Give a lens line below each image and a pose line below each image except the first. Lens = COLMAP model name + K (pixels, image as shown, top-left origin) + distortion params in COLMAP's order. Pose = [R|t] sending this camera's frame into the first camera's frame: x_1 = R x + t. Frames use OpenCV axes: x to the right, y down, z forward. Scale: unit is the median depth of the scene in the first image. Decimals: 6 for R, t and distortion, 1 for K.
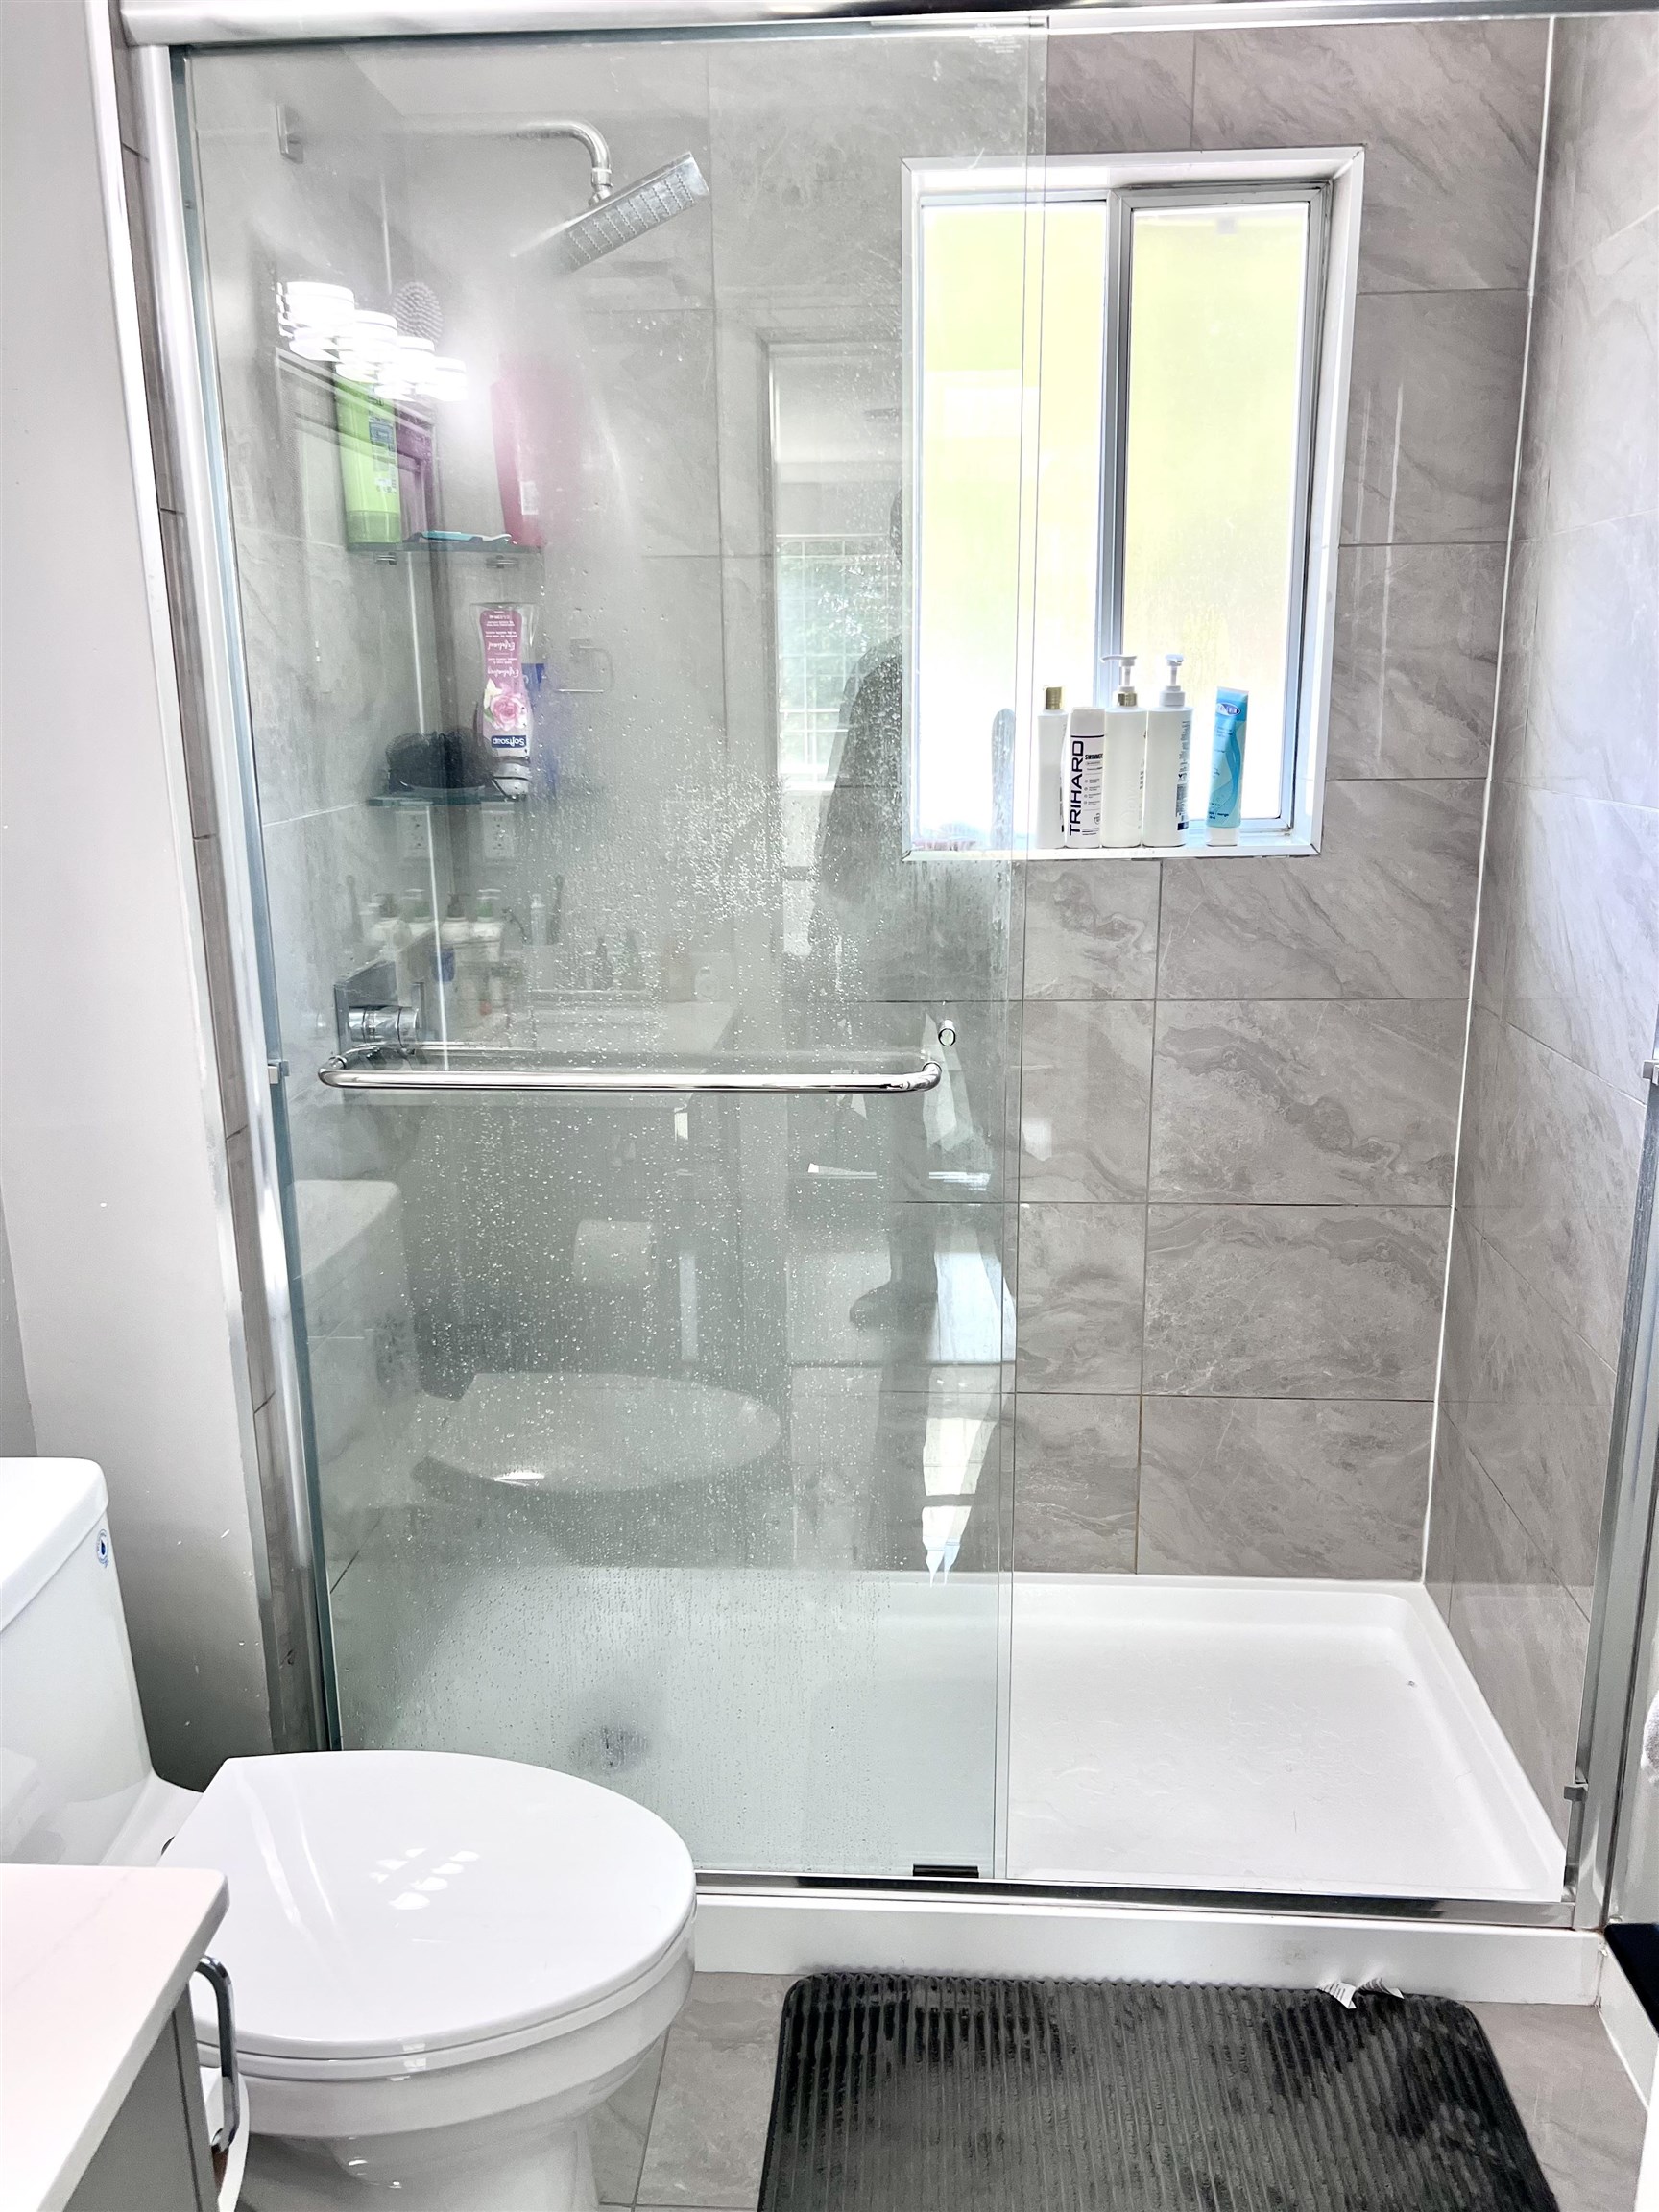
lens RADIAL K [[1670.2, 0, 830.4], [0, 1670.2, 1105.5], [0, 0, 1]] dist [0.045664, -0.033377]
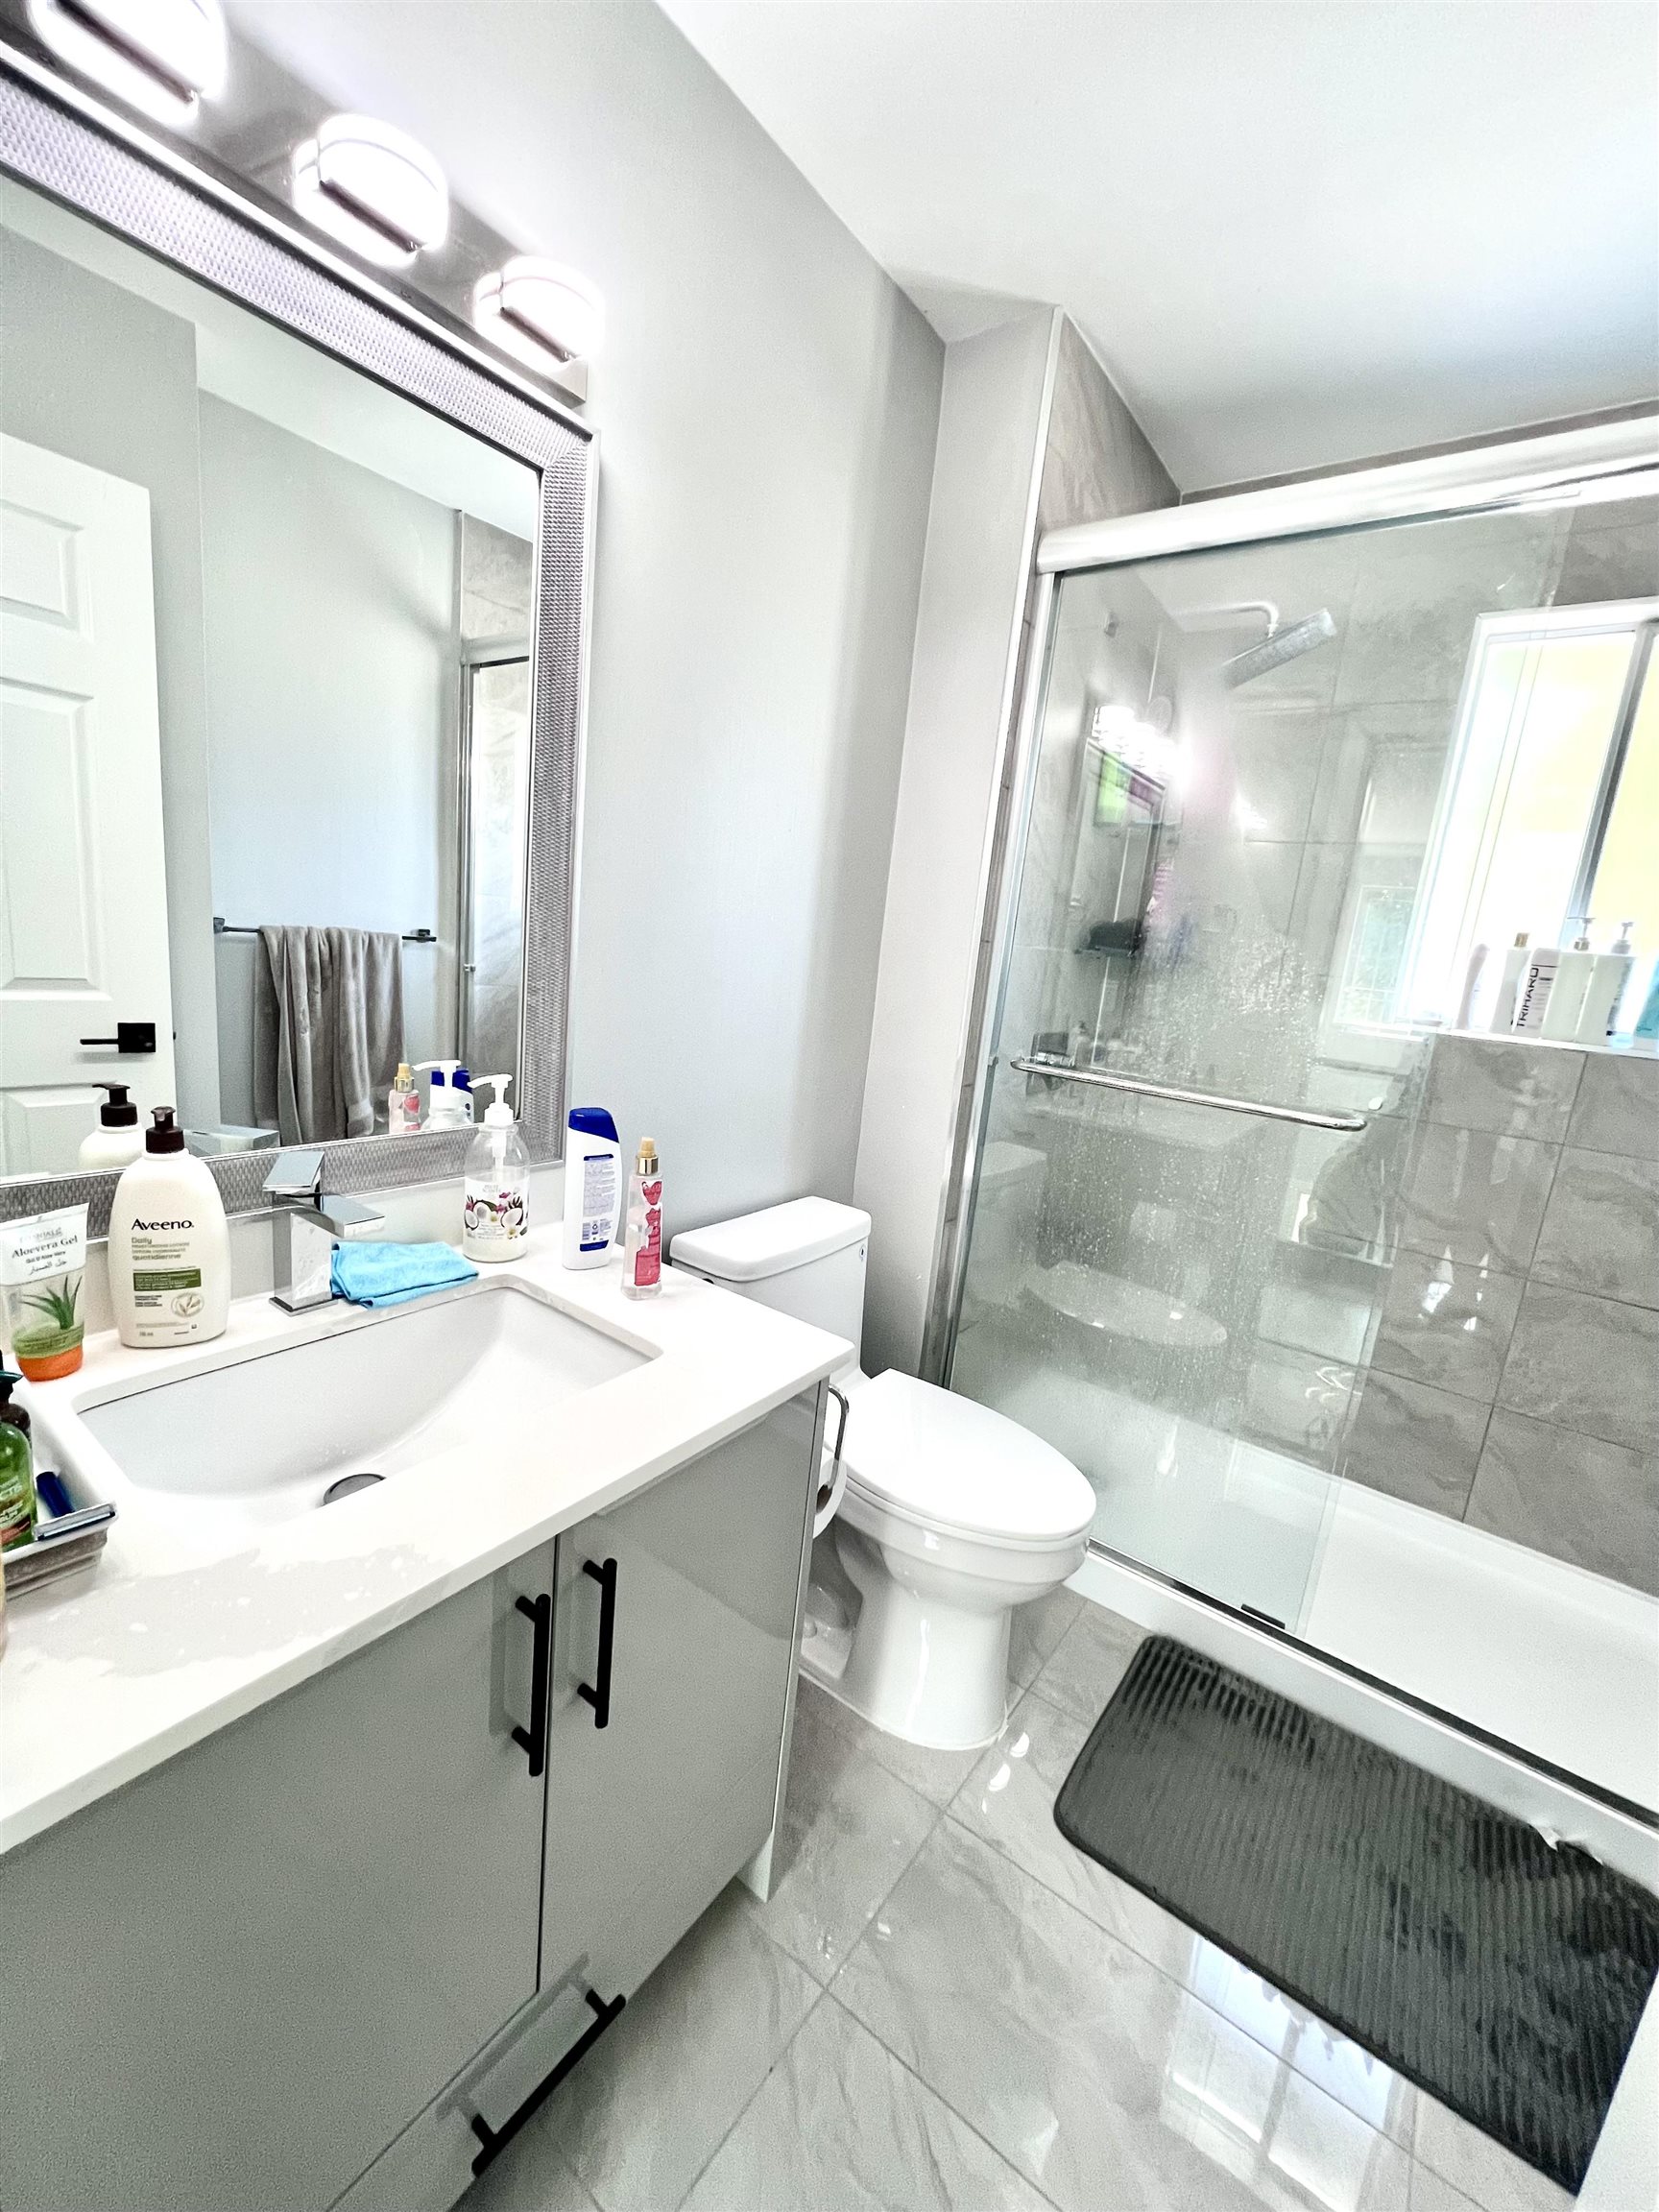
lens RADIAL K [[887.8, 0, 830.9], [0, 887.8, 1114.3], [0, 0, 1]] dist [-0.003151, 0.001508]
pose [[0.830872, 0.197598, -0.520199, 0.071449], [-0.238885, 0.970964, -0.012730, 0.094161], [0.502579, 0.134844, 0.853950, -0.007637]]
